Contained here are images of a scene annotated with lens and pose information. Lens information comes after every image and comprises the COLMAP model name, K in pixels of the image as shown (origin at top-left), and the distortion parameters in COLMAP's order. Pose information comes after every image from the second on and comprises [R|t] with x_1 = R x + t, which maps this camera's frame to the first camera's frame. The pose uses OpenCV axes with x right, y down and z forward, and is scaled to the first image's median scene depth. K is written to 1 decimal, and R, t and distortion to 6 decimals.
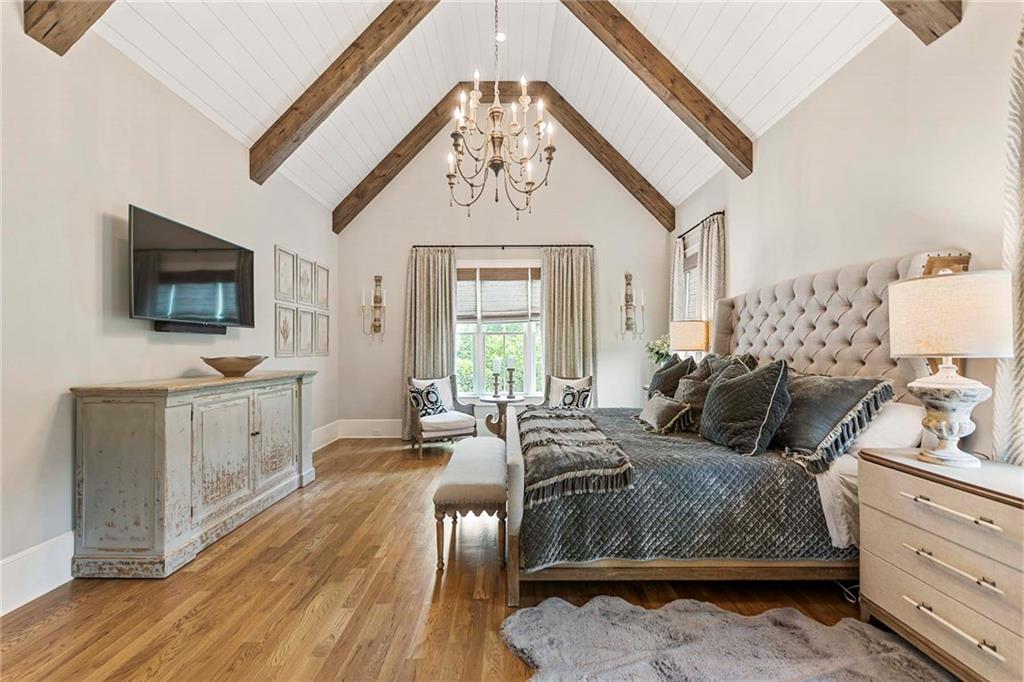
lens RADIAL K [[422.4, 0, 508.3], [0, 422.4, 347.5], [0, 0, 1]] dist [0.000399, 0.000157]
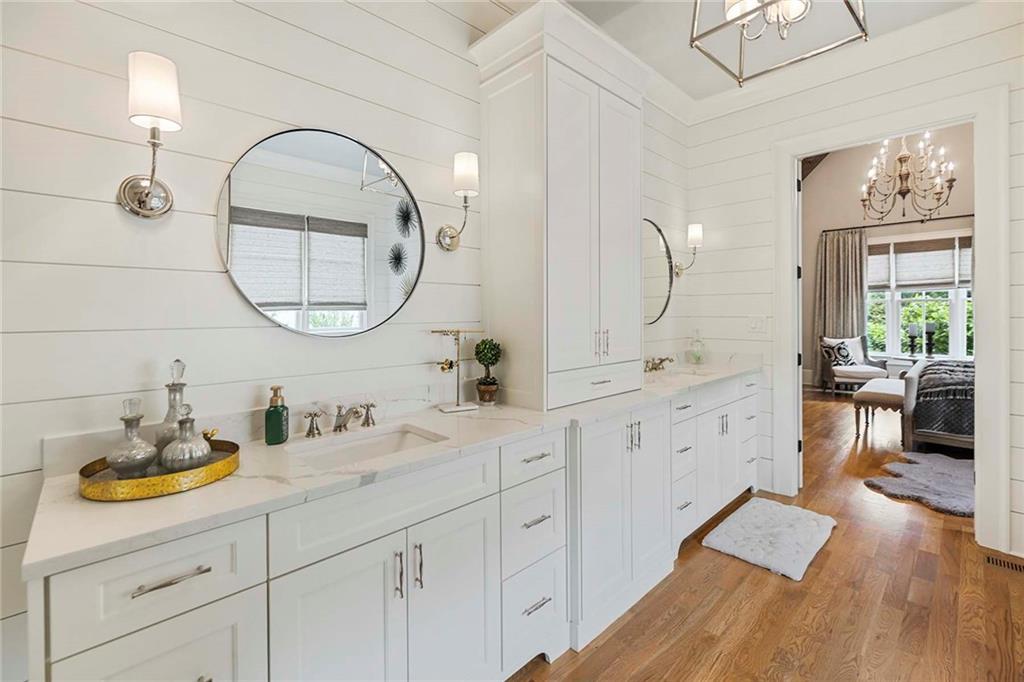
lens RADIAL K [[444.1, 0, 509.2], [0, 444.1, 311.8], [0, 0, 1]] dist [0.001531, 0.000854]
pose [[0.699532, 0.002376, -0.714598, 0.068239], [-0.000264, 0.999995, 0.003066, -0.007302], [0.714602, -0.001956, 0.699529, -0.615921]]
